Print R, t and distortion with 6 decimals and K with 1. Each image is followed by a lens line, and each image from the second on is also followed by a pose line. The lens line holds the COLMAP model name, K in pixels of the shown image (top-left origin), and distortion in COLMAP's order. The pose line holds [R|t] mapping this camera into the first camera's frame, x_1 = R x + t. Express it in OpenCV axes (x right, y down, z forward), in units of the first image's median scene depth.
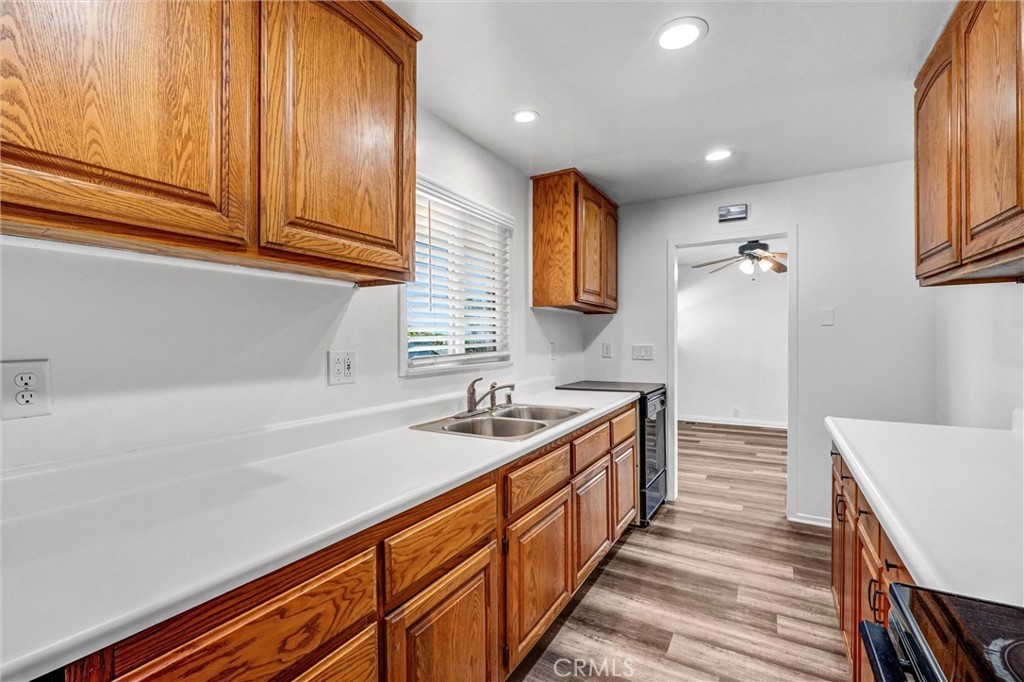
lens RADIAL K [[451.3, 0, 499.6], [0, 451.3, 340.8], [0, 0, 1]] dist [-0.016261, 0.005036]
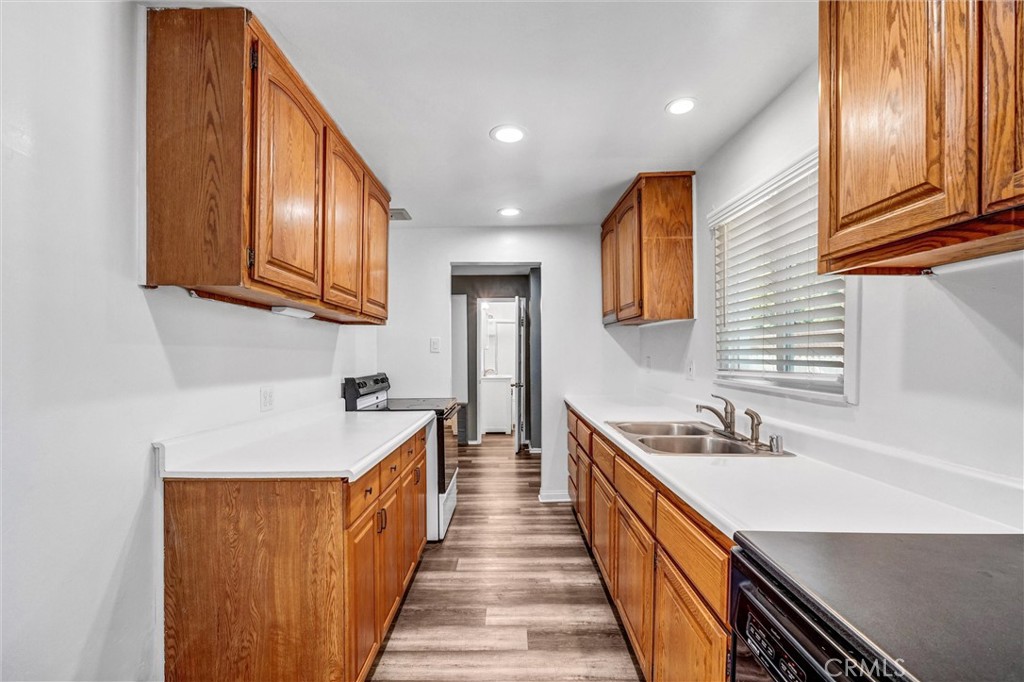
lens RADIAL K [[451.3, 0, 508.4], [0, 451.3, 347.7], [0, 0, 1]] dist [-0.016261, 0.005036]
pose [[-0.853976, 0.006224, -0.520275, 0.996959], [0.008774, 0.999959, -0.002439, -0.022602], [0.520238, -0.006648, -0.853995, 1.941925]]
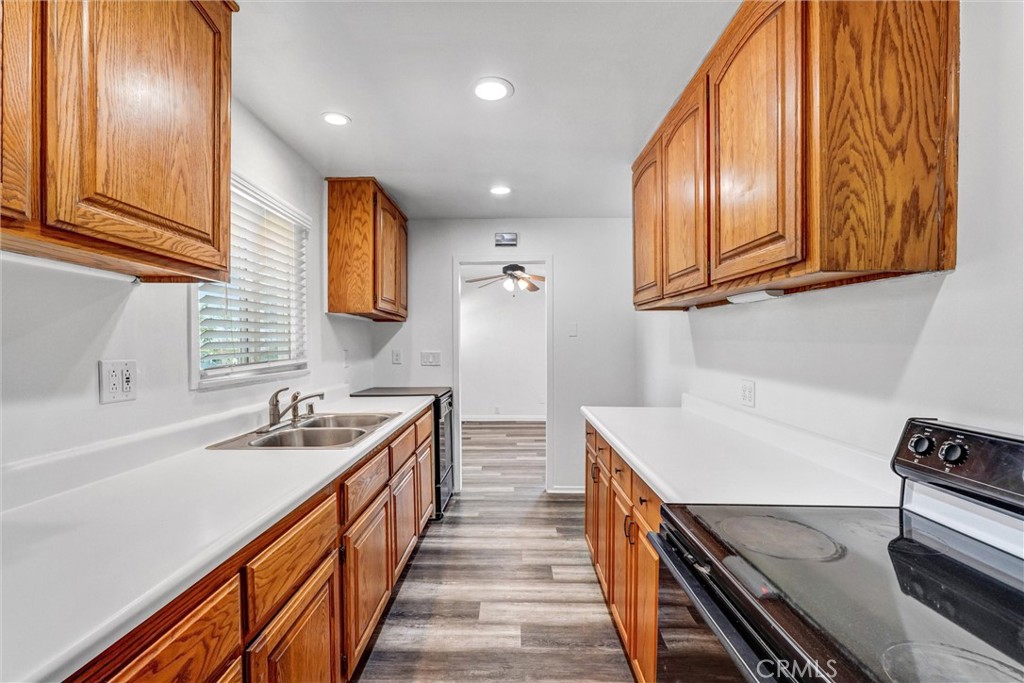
lens RADIAL K [[451.3, 0, 502.3], [0, 451.3, 345.5], [0, 0, 1]] dist [-0.016261, 0.005036]
pose [[0.865079, 0.004932, 0.501611, -0.155335], [-0.002528, 0.999982, -0.005472, -0.001206], [-0.501629, 0.003466, 0.865076, -0.032630]]
